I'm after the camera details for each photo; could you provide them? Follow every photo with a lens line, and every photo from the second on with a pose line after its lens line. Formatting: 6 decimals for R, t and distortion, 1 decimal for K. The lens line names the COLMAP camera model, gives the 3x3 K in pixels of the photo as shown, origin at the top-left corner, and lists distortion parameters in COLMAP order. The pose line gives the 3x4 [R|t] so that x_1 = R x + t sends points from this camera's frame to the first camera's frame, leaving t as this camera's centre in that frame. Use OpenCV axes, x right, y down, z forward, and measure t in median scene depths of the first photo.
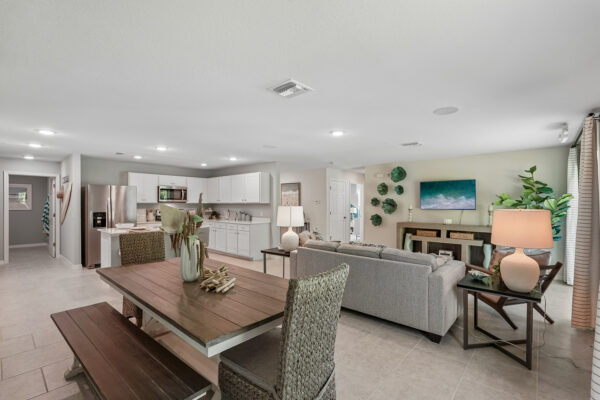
lens RADIAL K [[269.4, 0, 299.9], [0, 269.4, 205.2], [0, 0, 1]] dist [-0.009155, 0.004560]
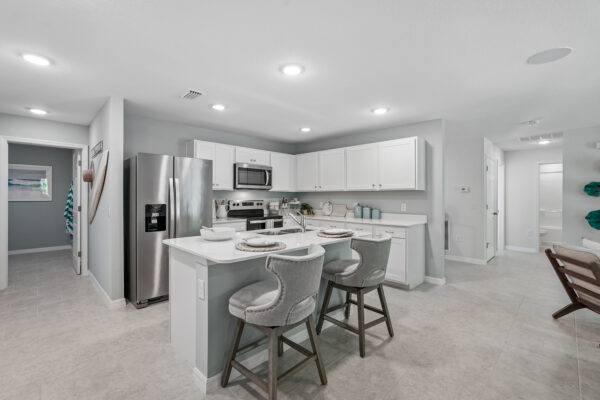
lens RADIAL K [[269.4, 0, 301.0], [0, 269.4, 197.0], [0, 0, 1]] dist [-0.009155, 0.004560]
pose [[0.998257, 0.003593, -0.058909, -0.350687], [-0.003662, 0.999993, -0.001078, 0.008699], [0.058904, 0.001292, 0.998263, 0.392086]]
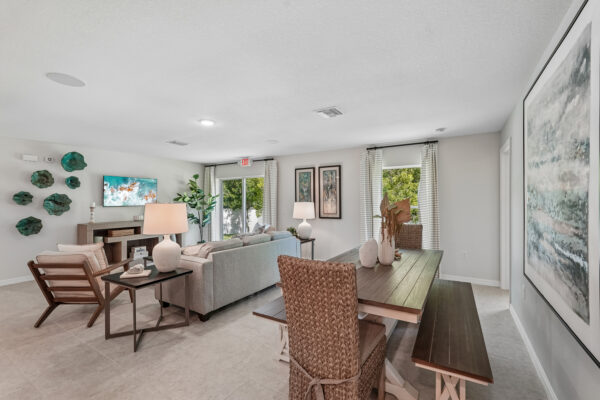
lens RADIAL K [[269.4, 0, 301.2], [0, 269.4, 197.6], [0, 0, 1]] dist [-0.009155, 0.004560]
pose [[-0.193541, 0.008623, 0.981054, -0.476877], [0.011757, 0.999910, -0.006470, -0.001580], [-0.981022, 0.010282, -0.193625, 0.501758]]
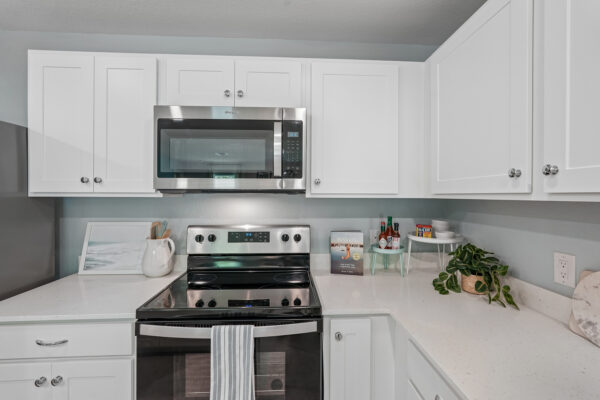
lens RADIAL K [[269.4, 0, 301.3], [0, 269.4, 195.3], [0, 0, 1]] dist [-0.009155, 0.004560]
pose [[0.702037, 0.000544, -0.712140, -0.332874], [-0.006102, 0.999968, -0.005251, -0.009241], [0.712115, 0.008031, 0.702017, 0.989829]]
